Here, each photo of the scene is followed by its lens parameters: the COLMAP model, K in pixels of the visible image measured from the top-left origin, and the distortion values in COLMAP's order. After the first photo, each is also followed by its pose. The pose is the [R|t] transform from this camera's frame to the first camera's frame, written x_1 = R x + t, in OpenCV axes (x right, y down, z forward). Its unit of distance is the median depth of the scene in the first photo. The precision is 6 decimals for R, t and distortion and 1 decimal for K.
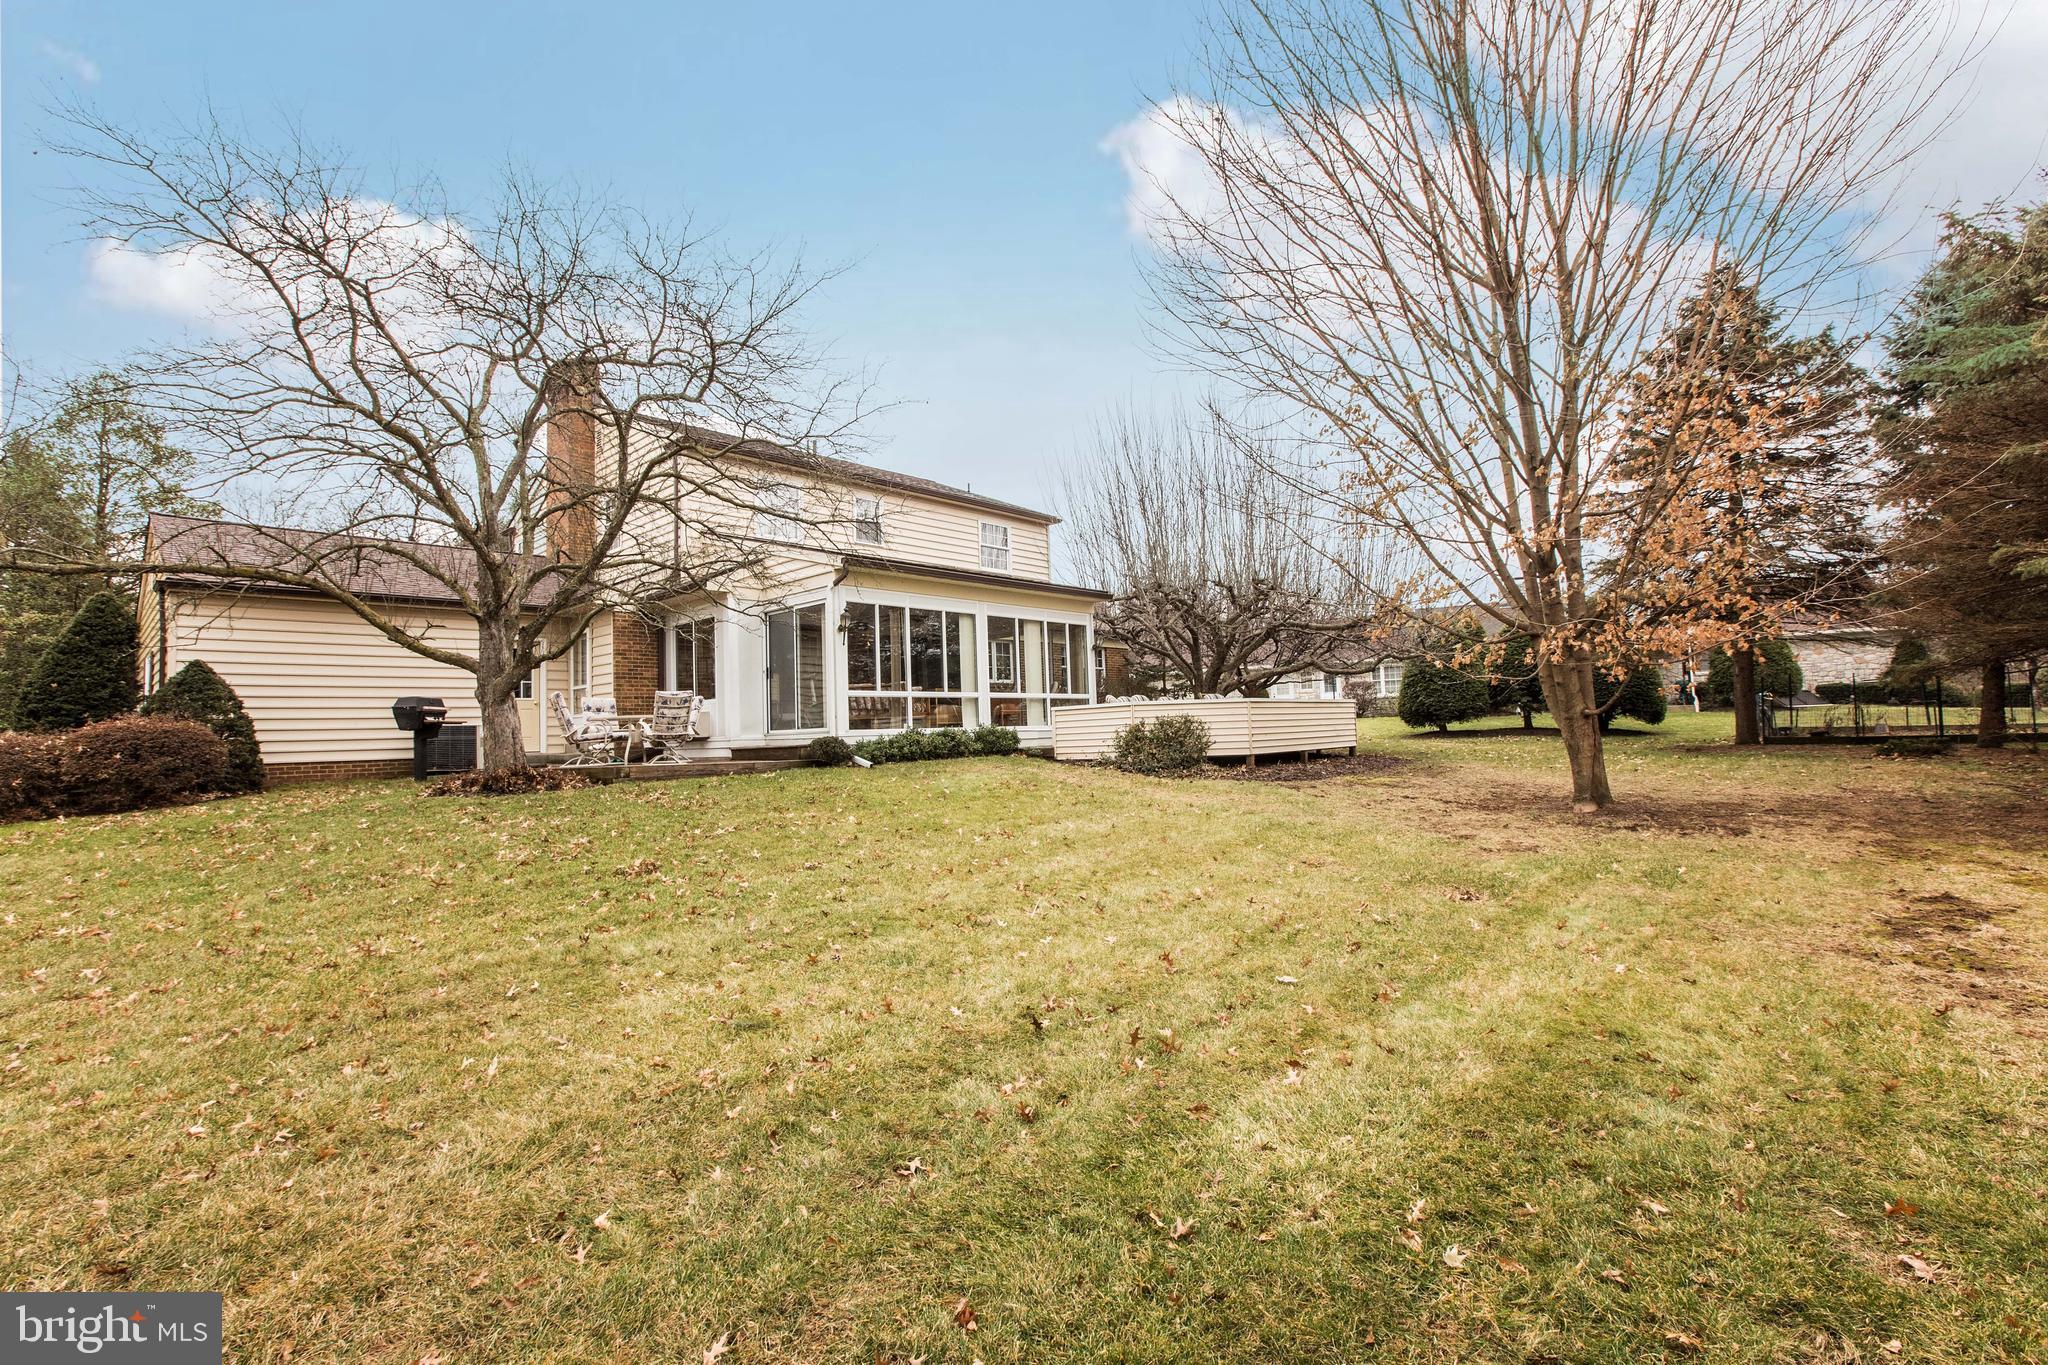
lens RADIAL K [[929.1, 0, 1025.5], [0, 929.1, 693.6], [0, 0, 1]] dist [-0.034222, 0.010037]
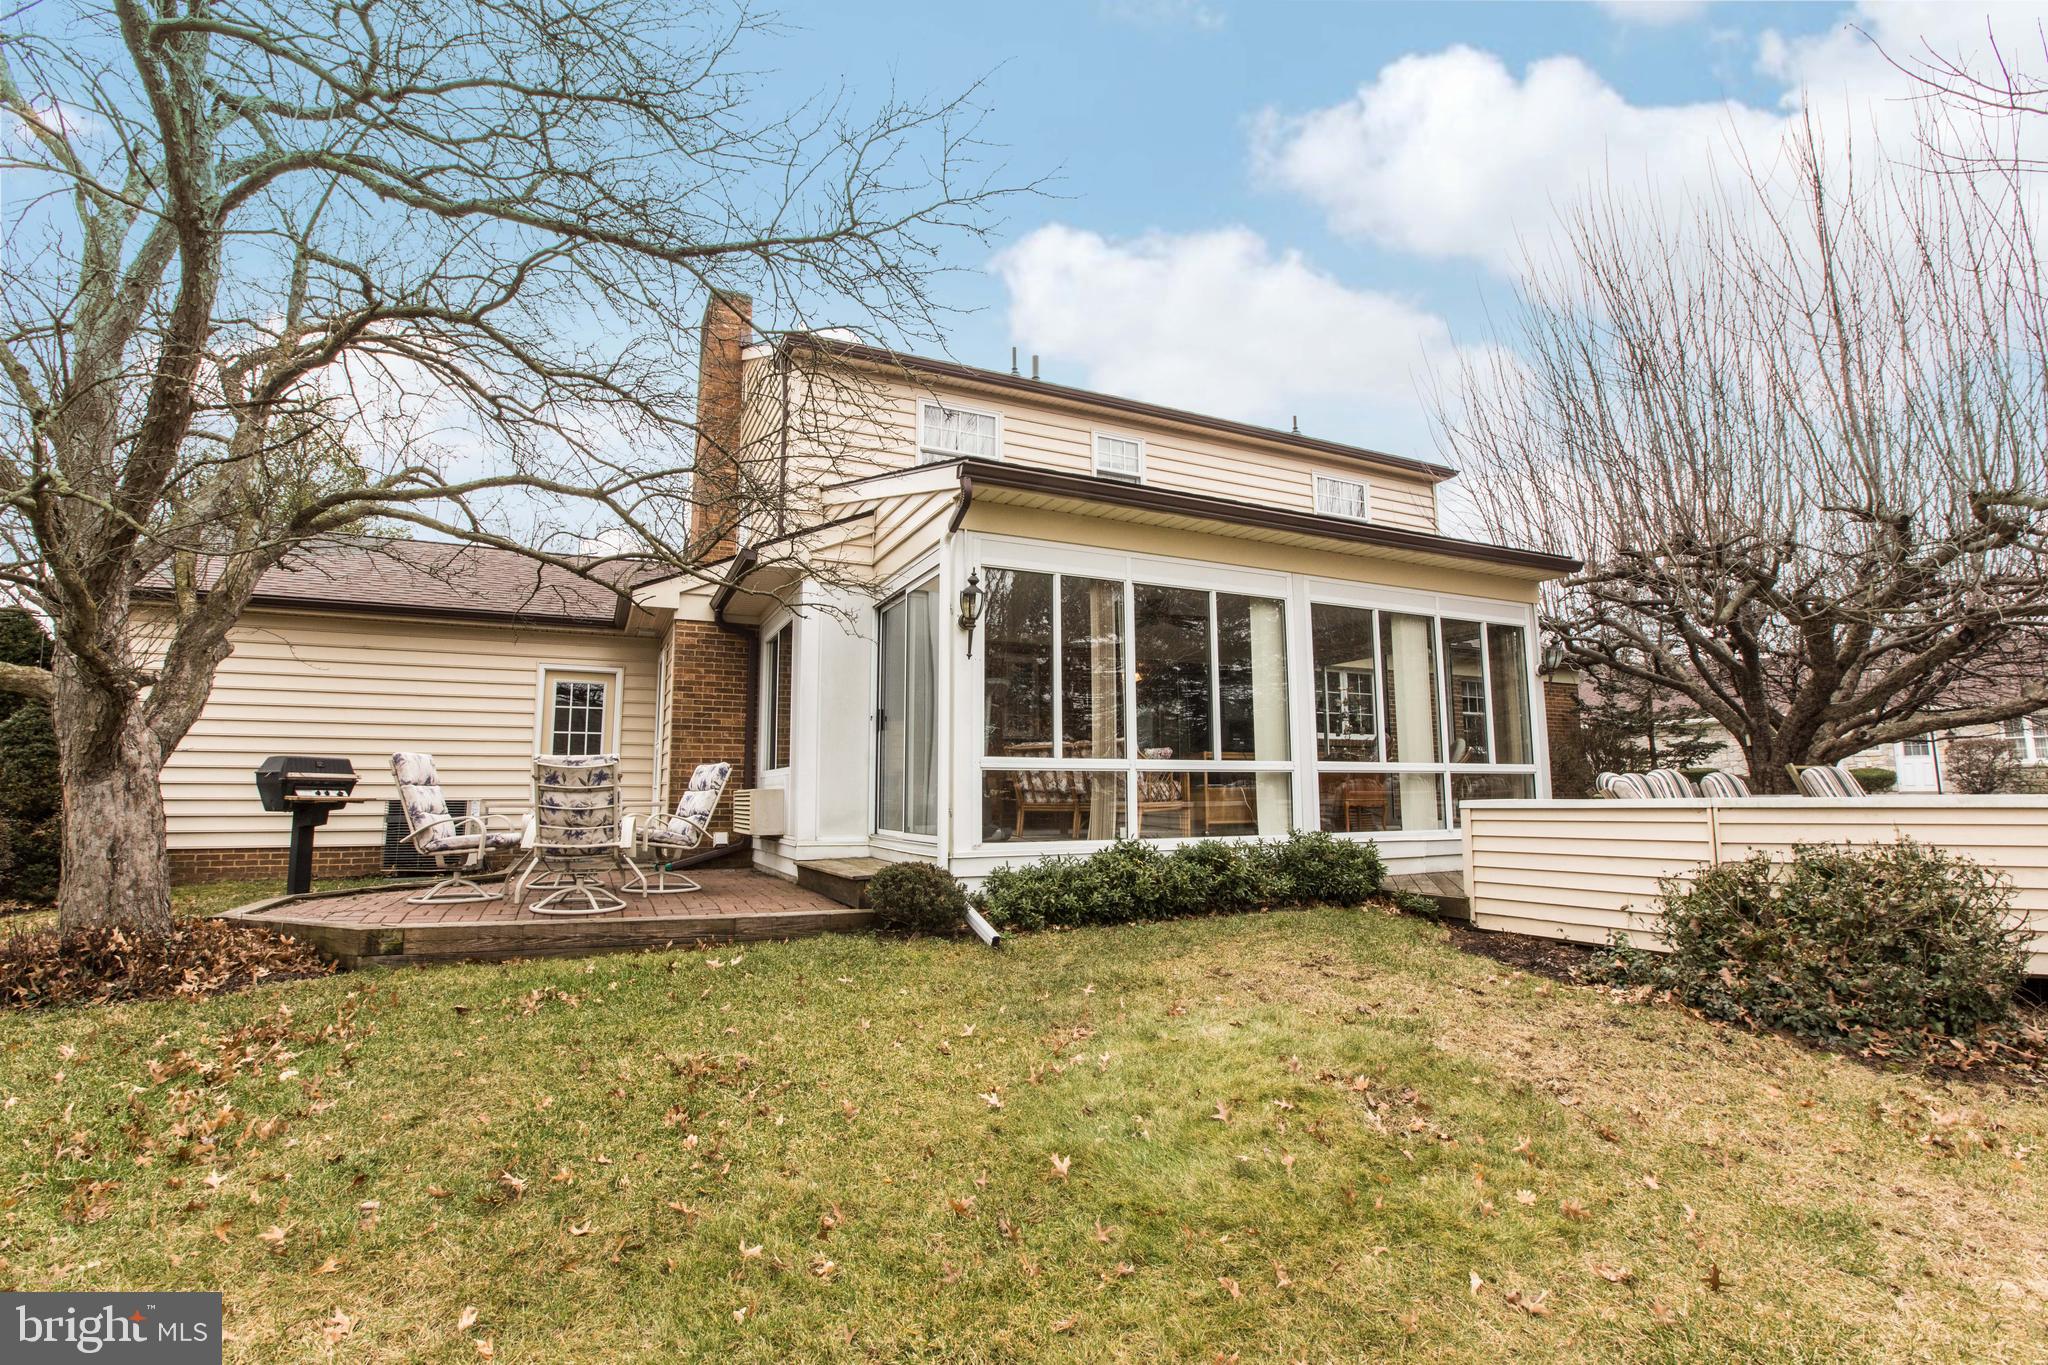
lens RADIAL K [[929.1, 0, 1026.2], [0, 929.1, 683.7], [0, 0, 1]] dist [-0.034222, 0.010037]
pose [[0.925766, -0.015273, -0.377788, 0.003911], [-0.010474, 0.997764, -0.066005, -0.008322], [0.377951, 0.065062, 0.923536, 0.511443]]
